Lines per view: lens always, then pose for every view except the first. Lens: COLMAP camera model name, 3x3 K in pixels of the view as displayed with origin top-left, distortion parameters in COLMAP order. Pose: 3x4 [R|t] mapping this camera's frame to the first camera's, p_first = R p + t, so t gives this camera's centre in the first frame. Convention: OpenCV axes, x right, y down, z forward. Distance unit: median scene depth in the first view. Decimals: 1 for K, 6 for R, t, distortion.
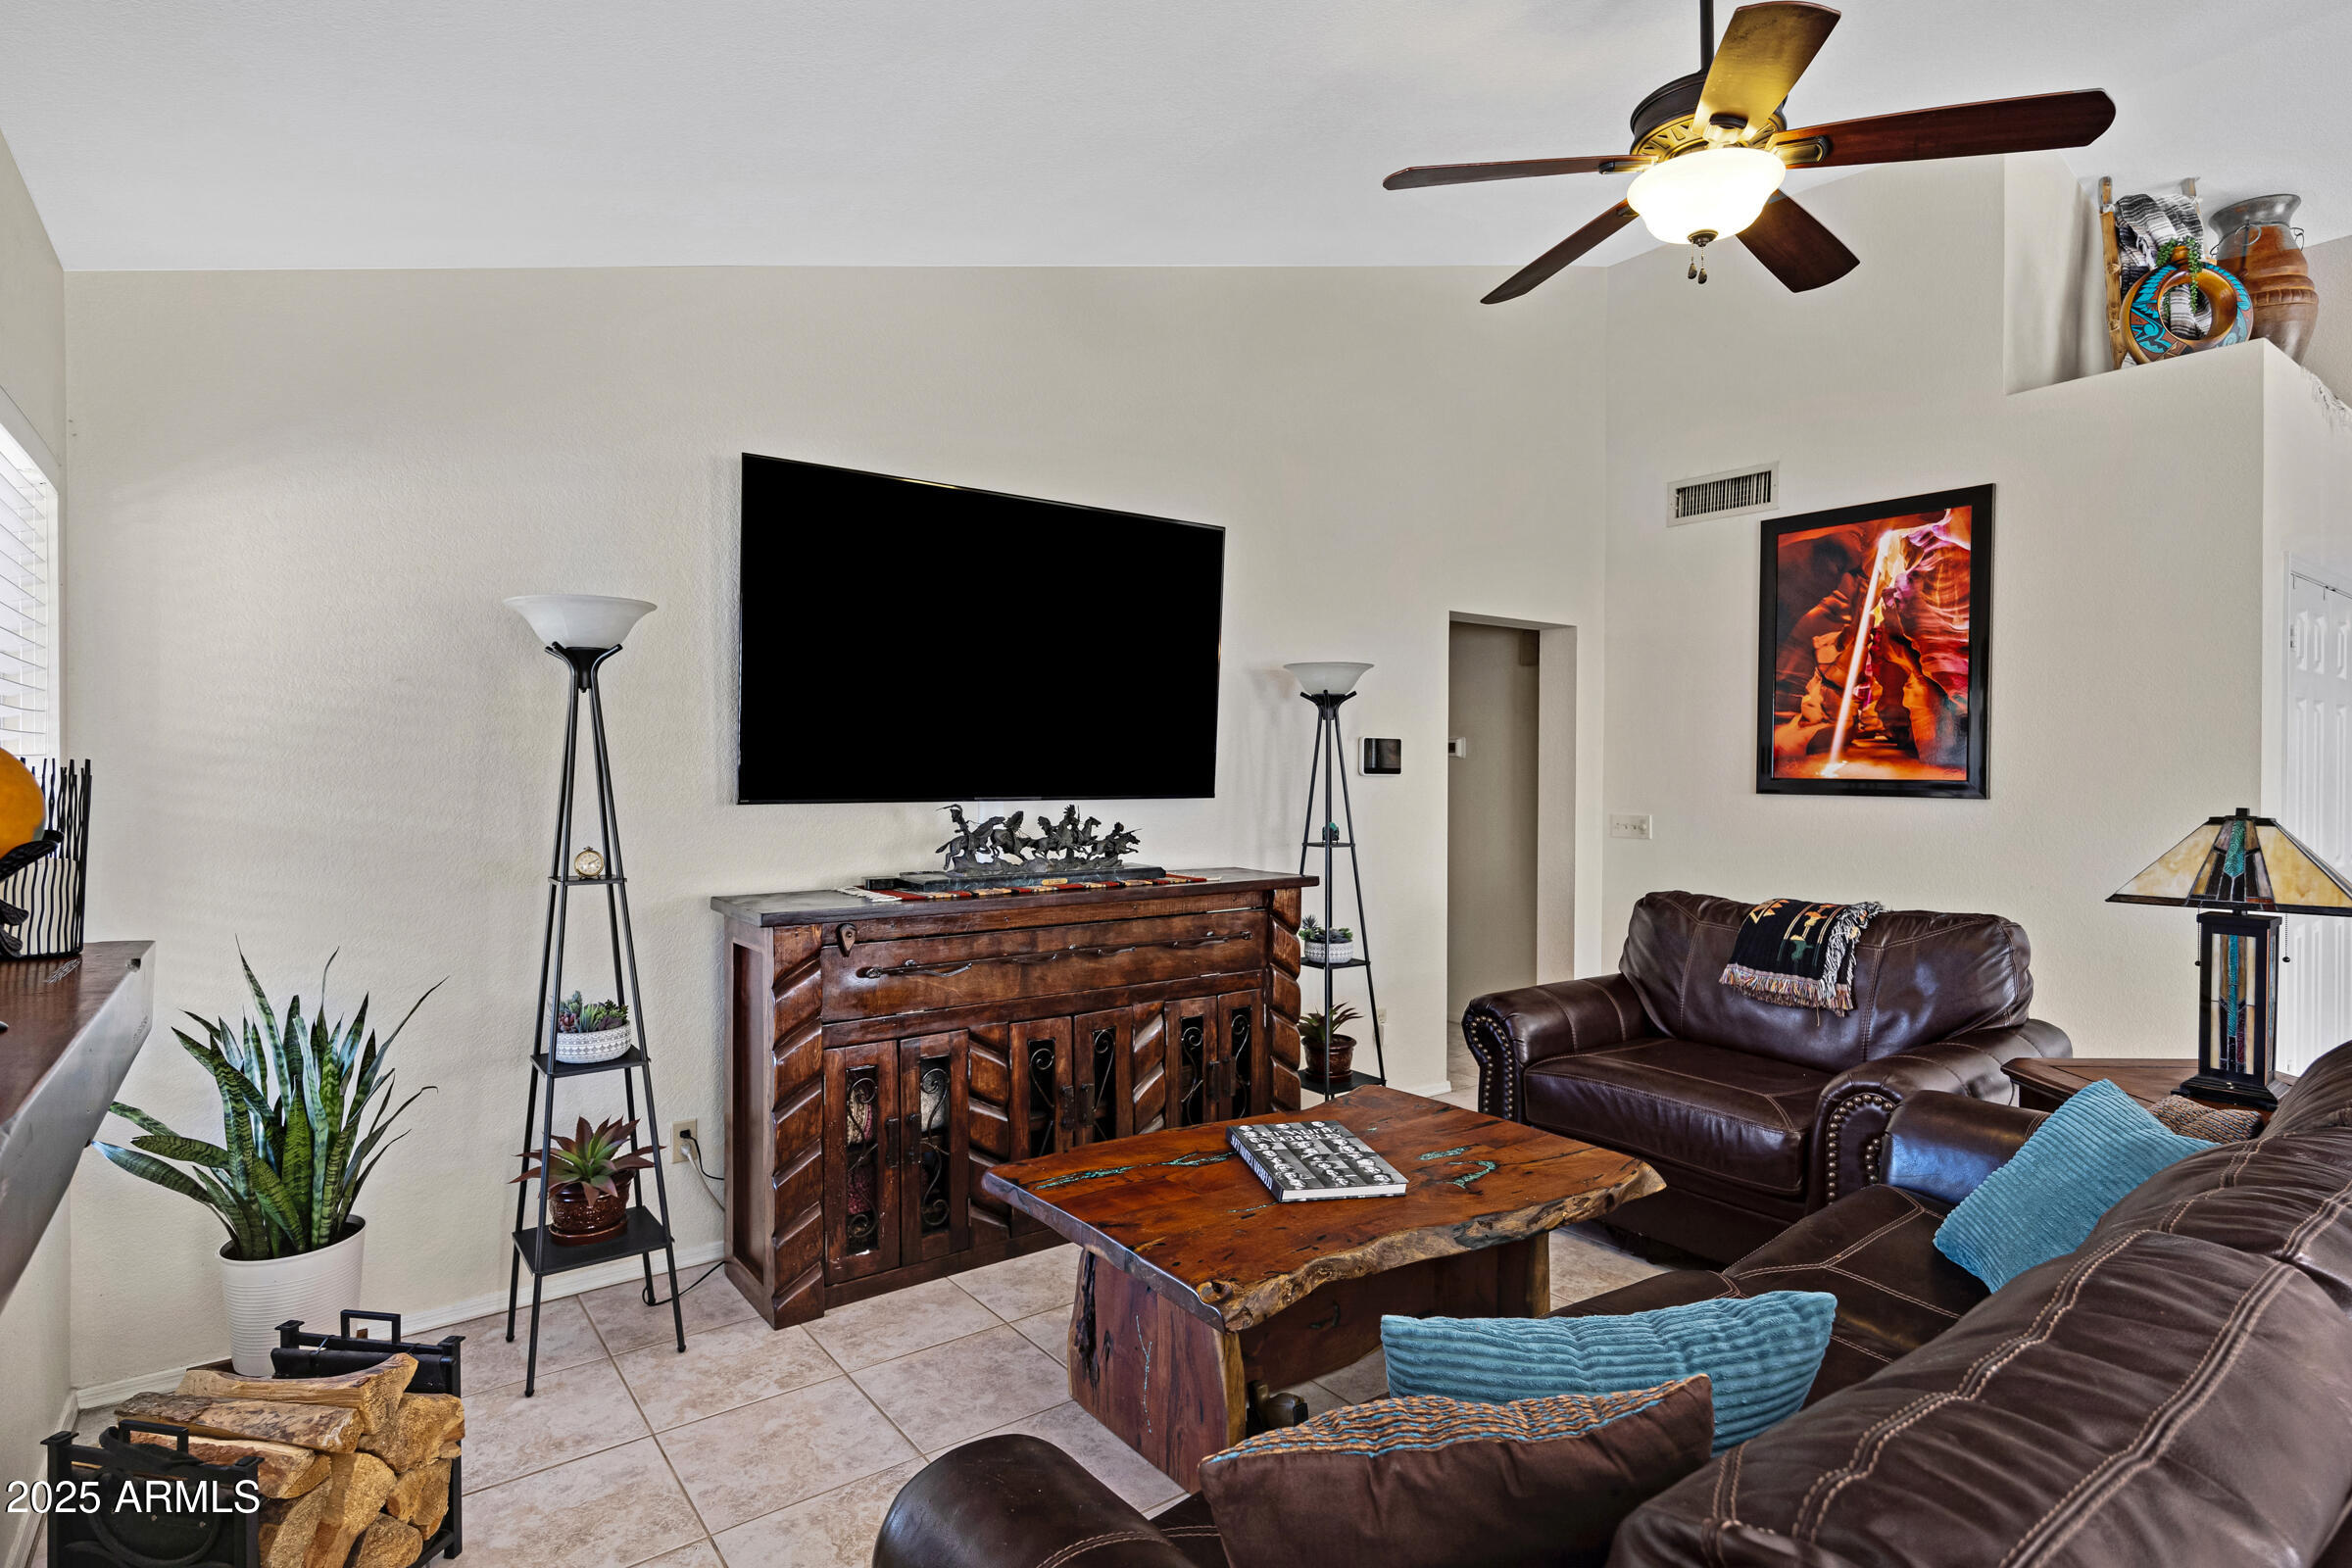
lens RADIAL K [[1183.5, 0, 1170.0], [0, 1183.5, 786.5], [0, 0, 1]] dist [0.005445, 0.002378]
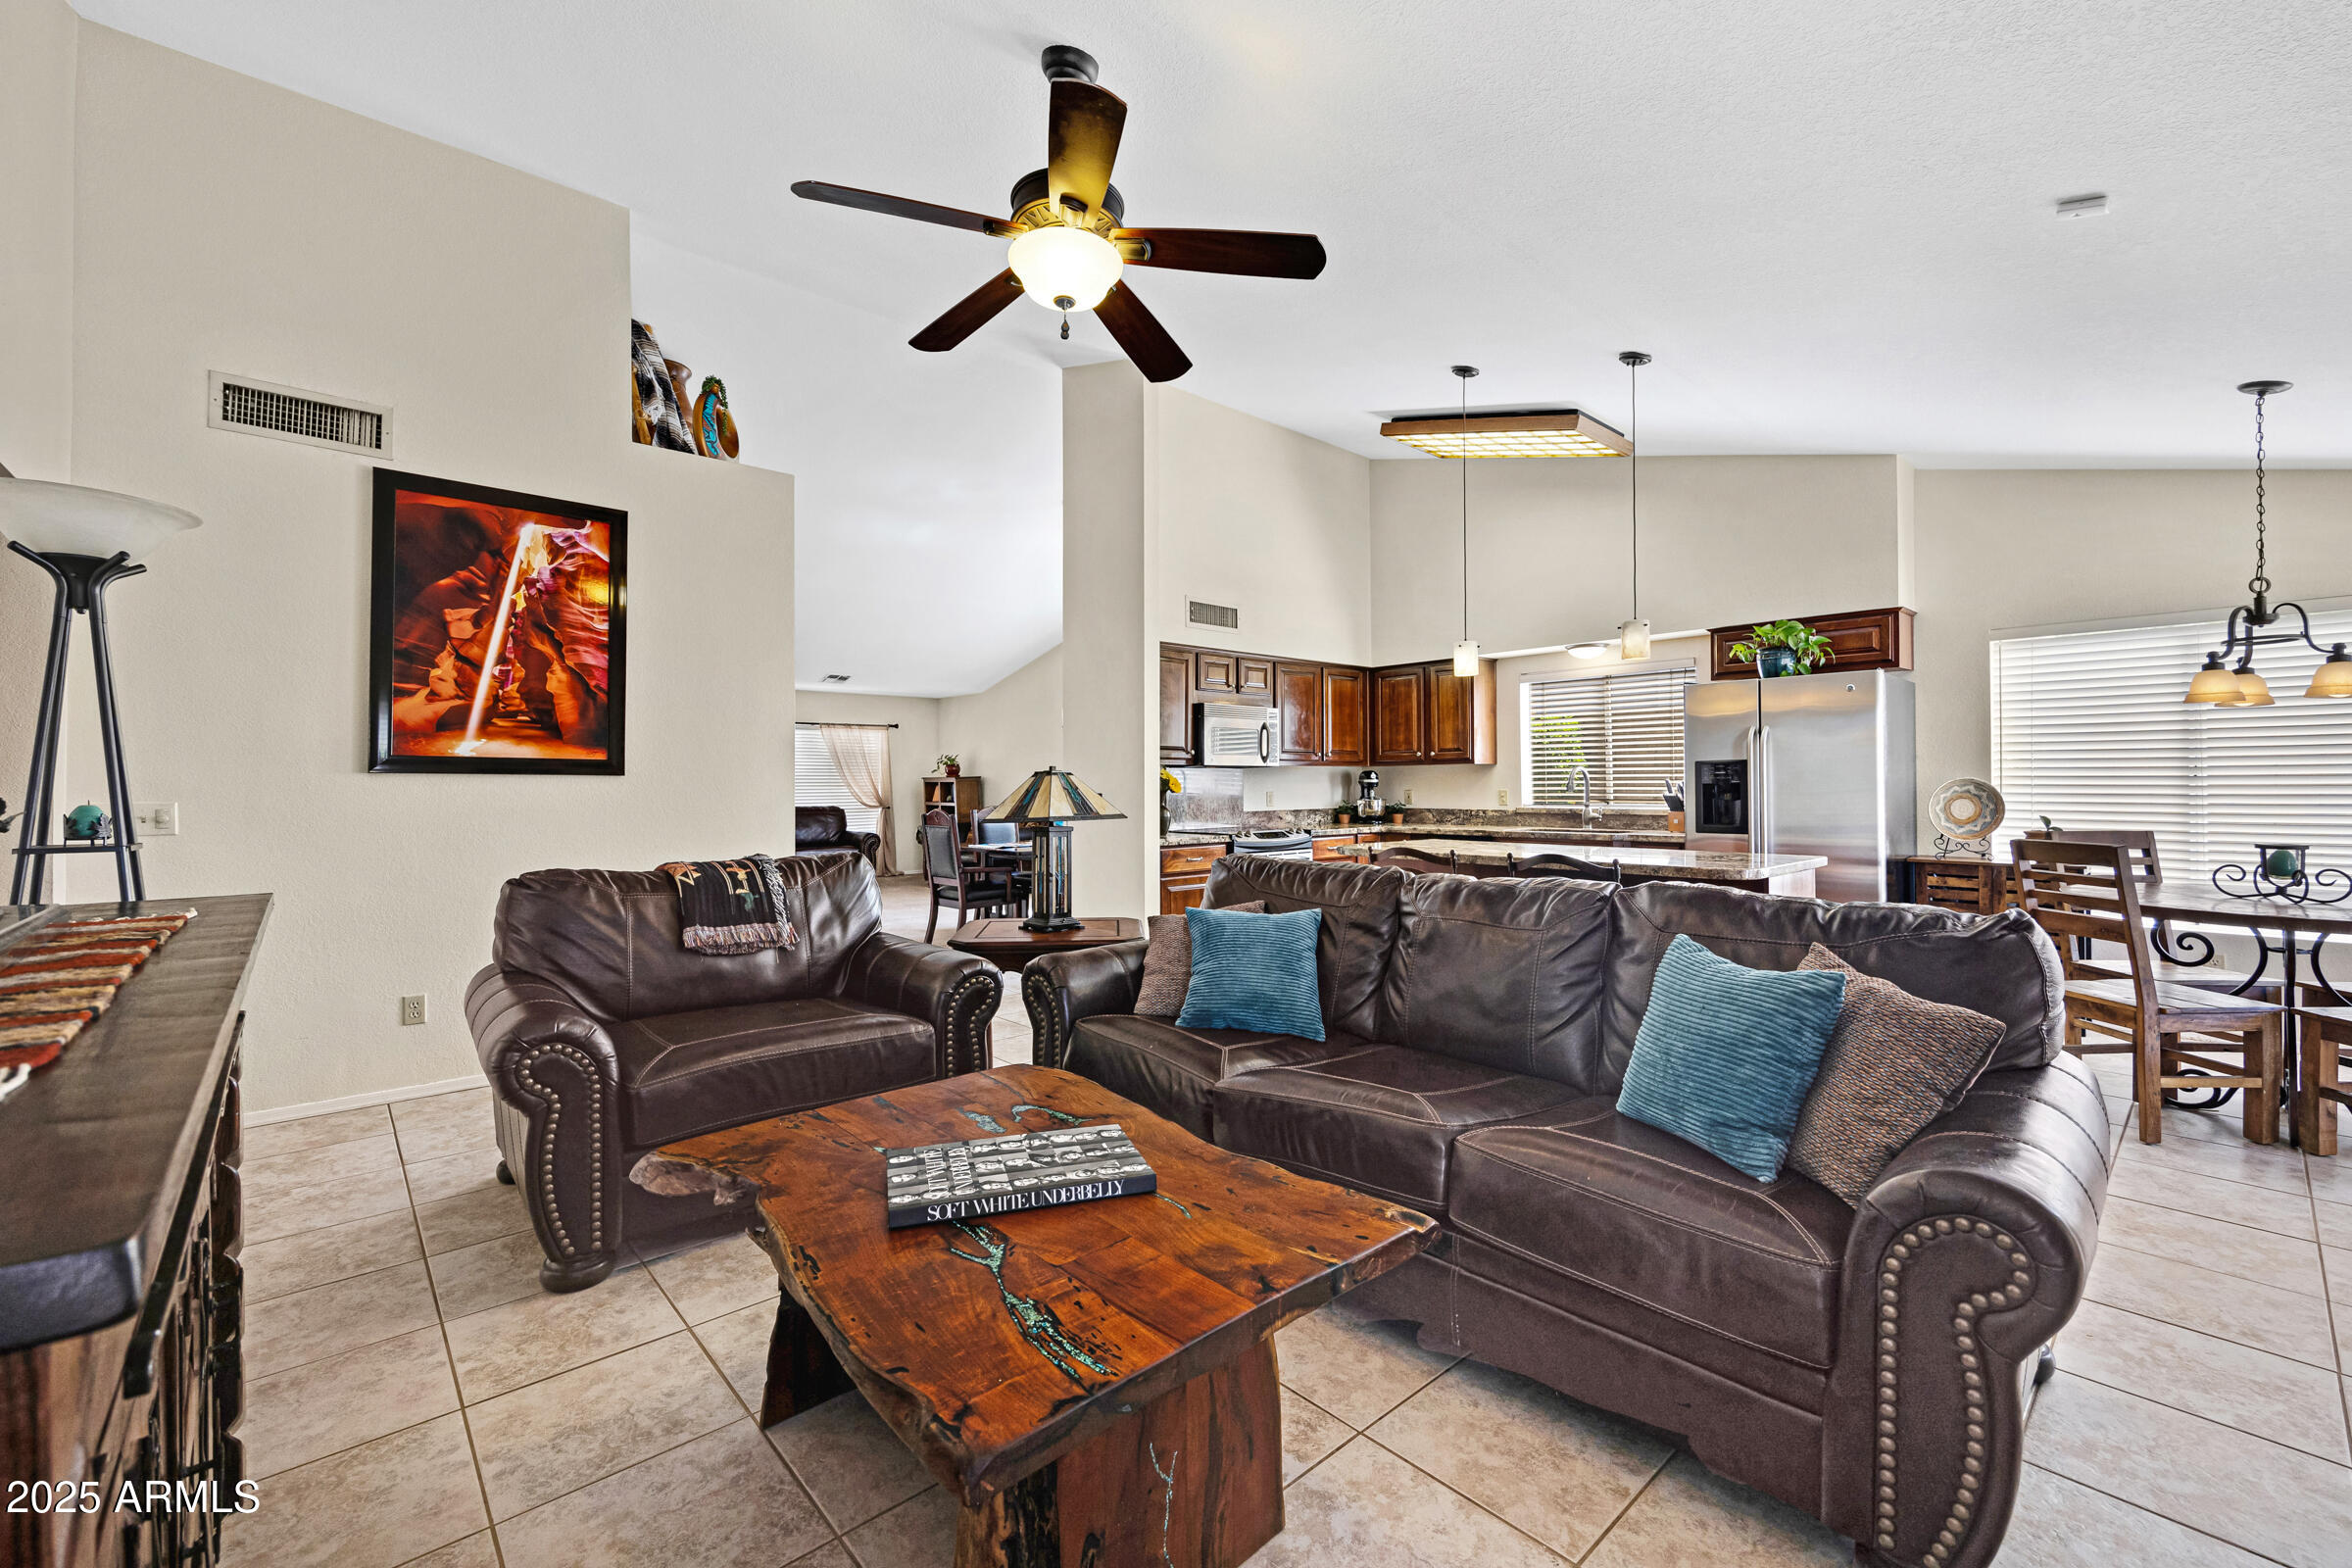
lens RADIAL K [[959.3, 0, 1171.8], [0, 959.3, 781.0], [0, 0, 1]] dist [0.001898, 0.000068]
pose [[-0.090270, 0.003202, 0.995912, -0.325573], [0.014950, 0.999887, -0.001859, 0.026830], [-0.995805, 0.014721, -0.090308, 0.556186]]
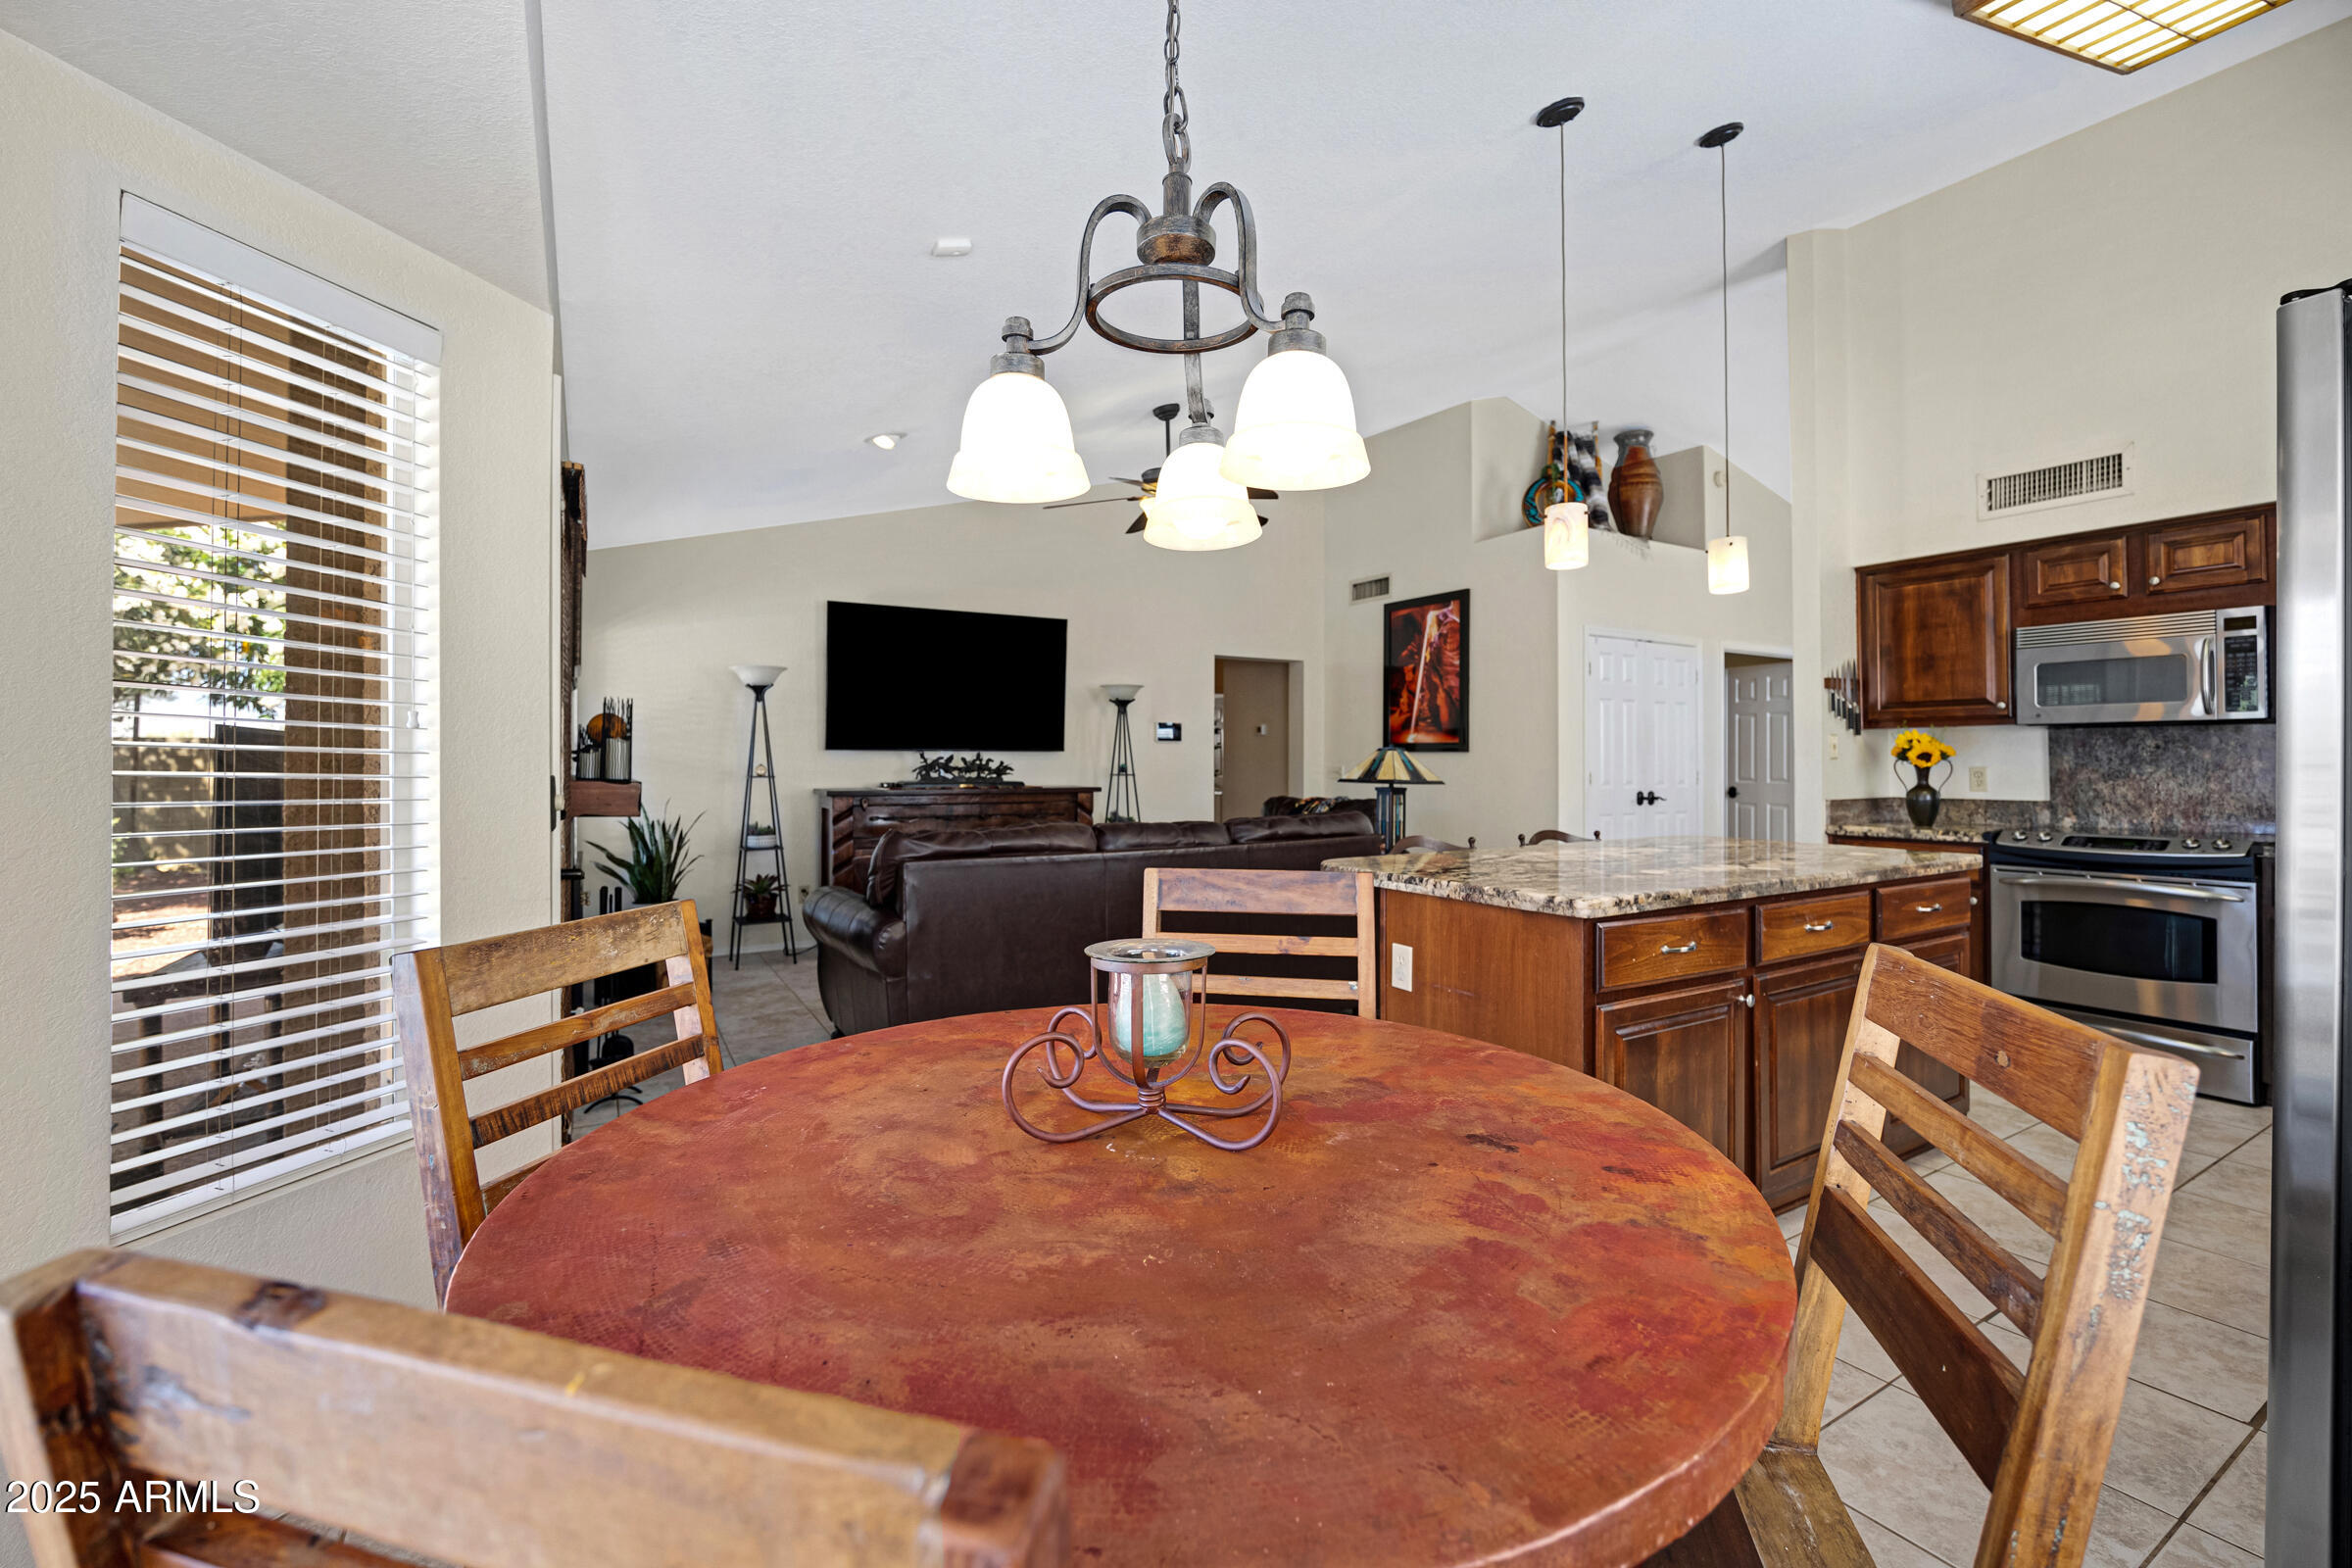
lens RADIAL K [[959.3, 0, 1179.1], [0, 959.3, 767.8], [0, 0, 1]] dist [0.001898, 0.000068]
pose [[0.996626, -0.002486, -0.082044, 0.358848], [0.002124, 0.999988, -0.004502, 0.044056], [0.082054, 0.004313, 0.996619, -0.611729]]
